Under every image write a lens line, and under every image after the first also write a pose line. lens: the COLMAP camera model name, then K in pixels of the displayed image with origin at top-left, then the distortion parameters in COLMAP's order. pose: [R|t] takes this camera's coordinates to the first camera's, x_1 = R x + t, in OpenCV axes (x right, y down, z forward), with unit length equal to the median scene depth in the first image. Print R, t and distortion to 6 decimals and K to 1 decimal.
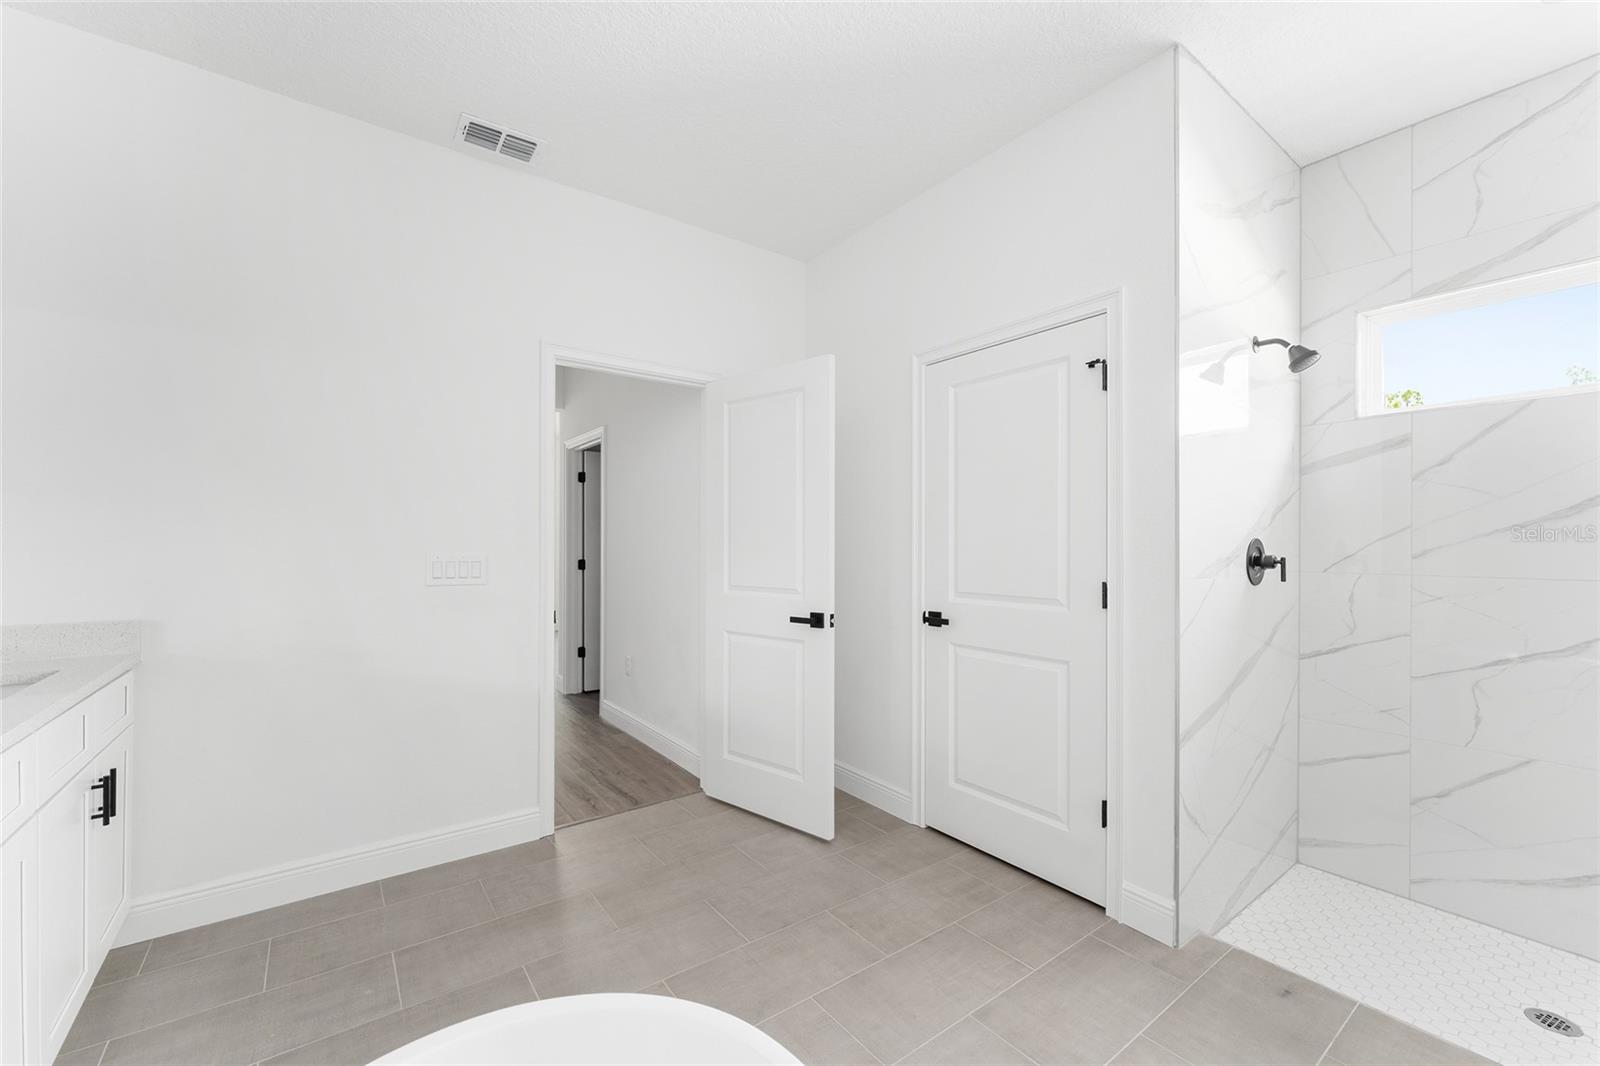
lens RADIAL K [[646.5, 0, 789.7], [0, 646.5, 540.9], [0, 0, 1]] dist [-0.000586, 0.000100]
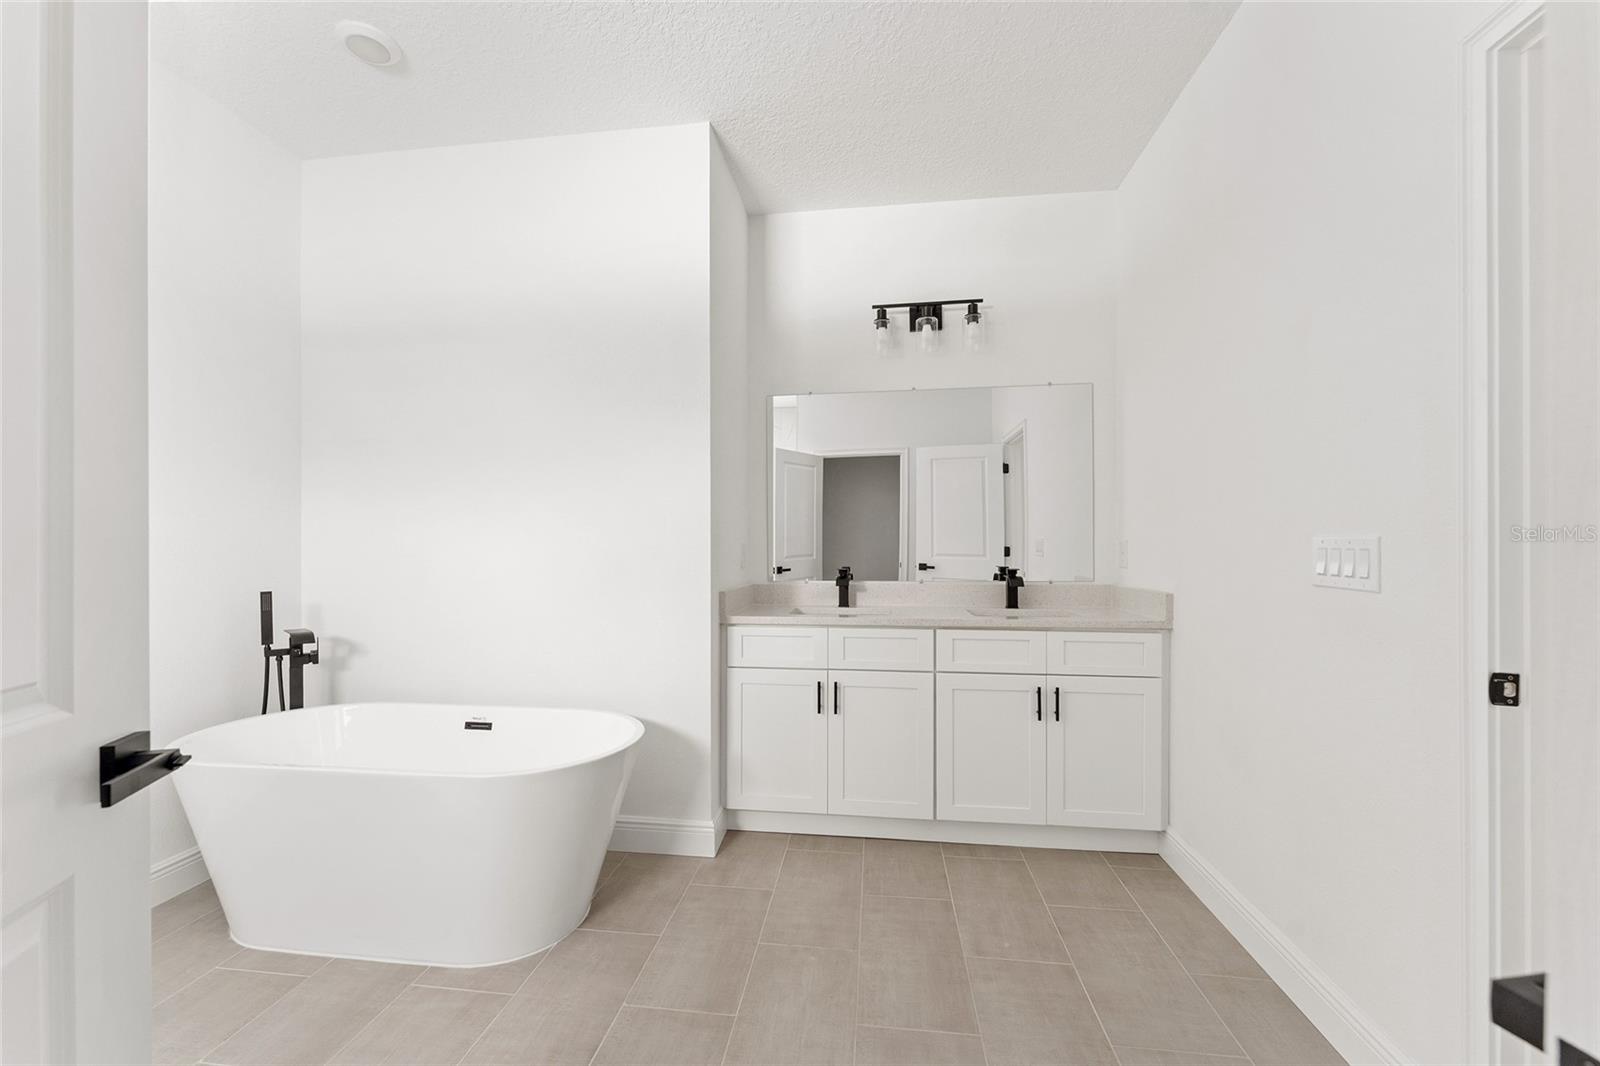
lens RADIAL K [[646.5, 0, 789.7], [0, 646.5, 540.9], [0, 0, 1]] dist [-0.000586, 0.000100]
pose [[-0.691429, -0.001636, -0.722442, 0.285942], [0.006279, 0.999946, -0.008275, 0.029798], [0.722417, -0.010258, -0.691382, 1.154733]]
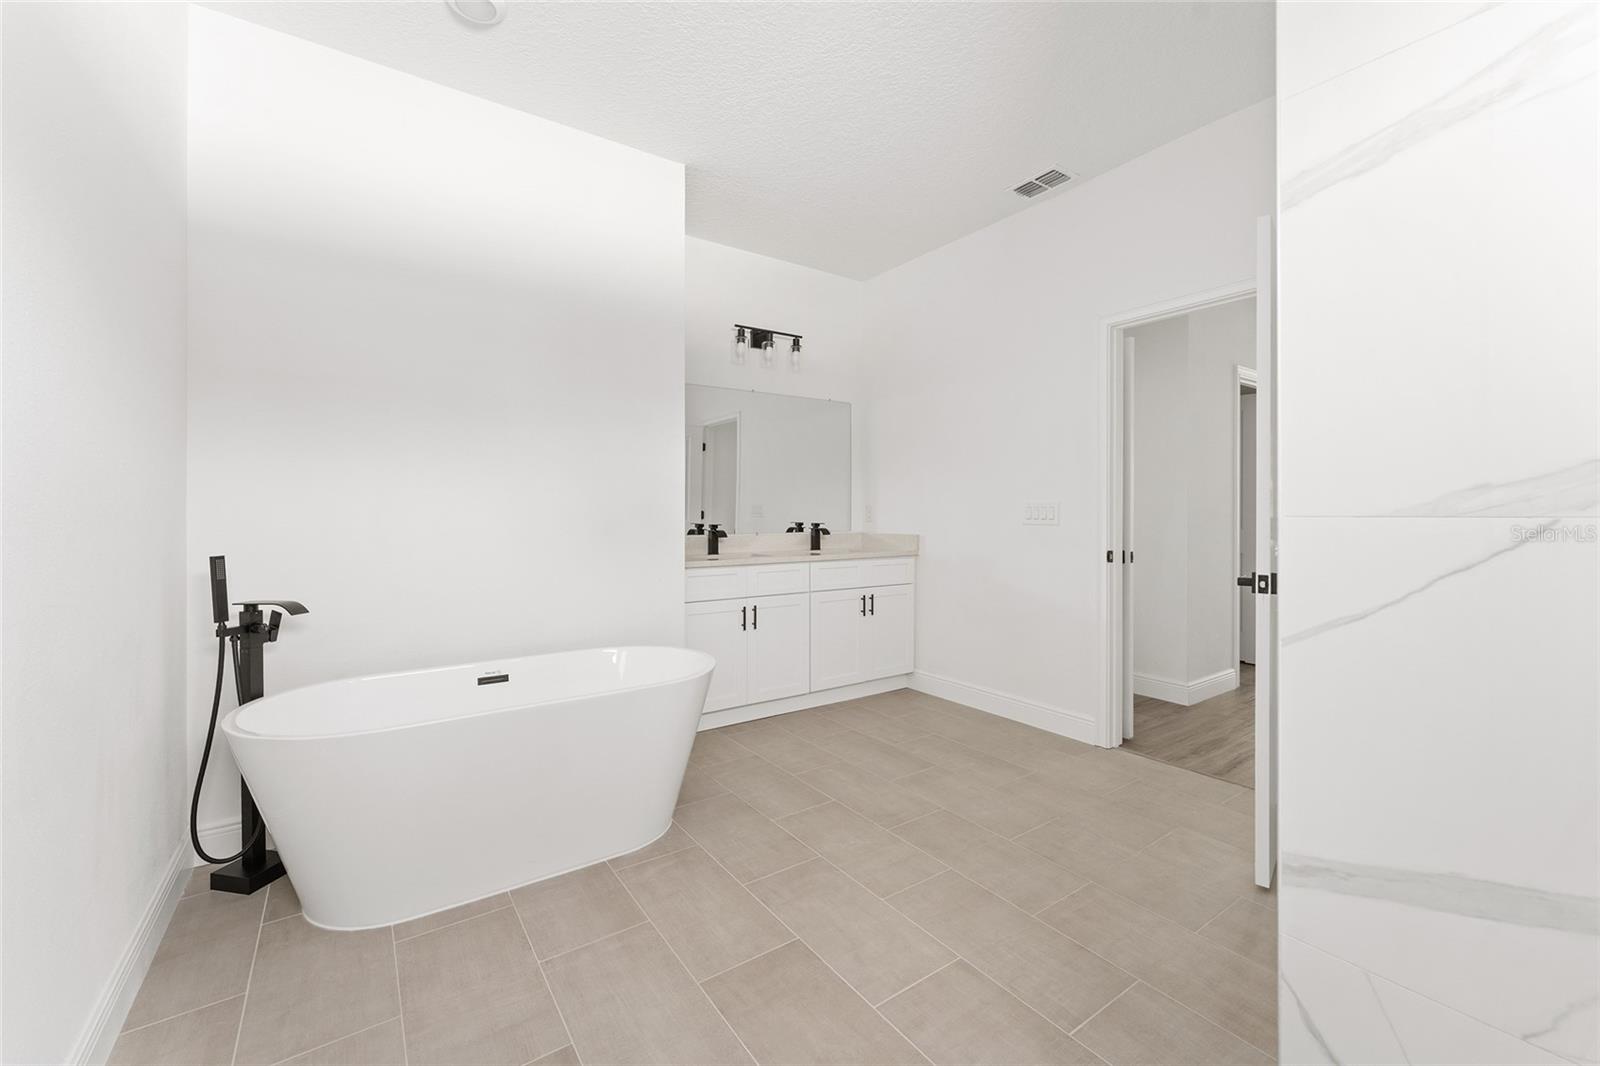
lens RADIAL K [[648.2, 0, 792.4], [0, 648.2, 507.8], [0, 0, 1]] dist [0.000652, 0.000061]
pose [[-0.026755, -0.006168, -0.999623, 0.942171], [0.004465, 0.999970, -0.006289, 0.044239], [0.999632, -0.004631, -0.026727, 0.575624]]
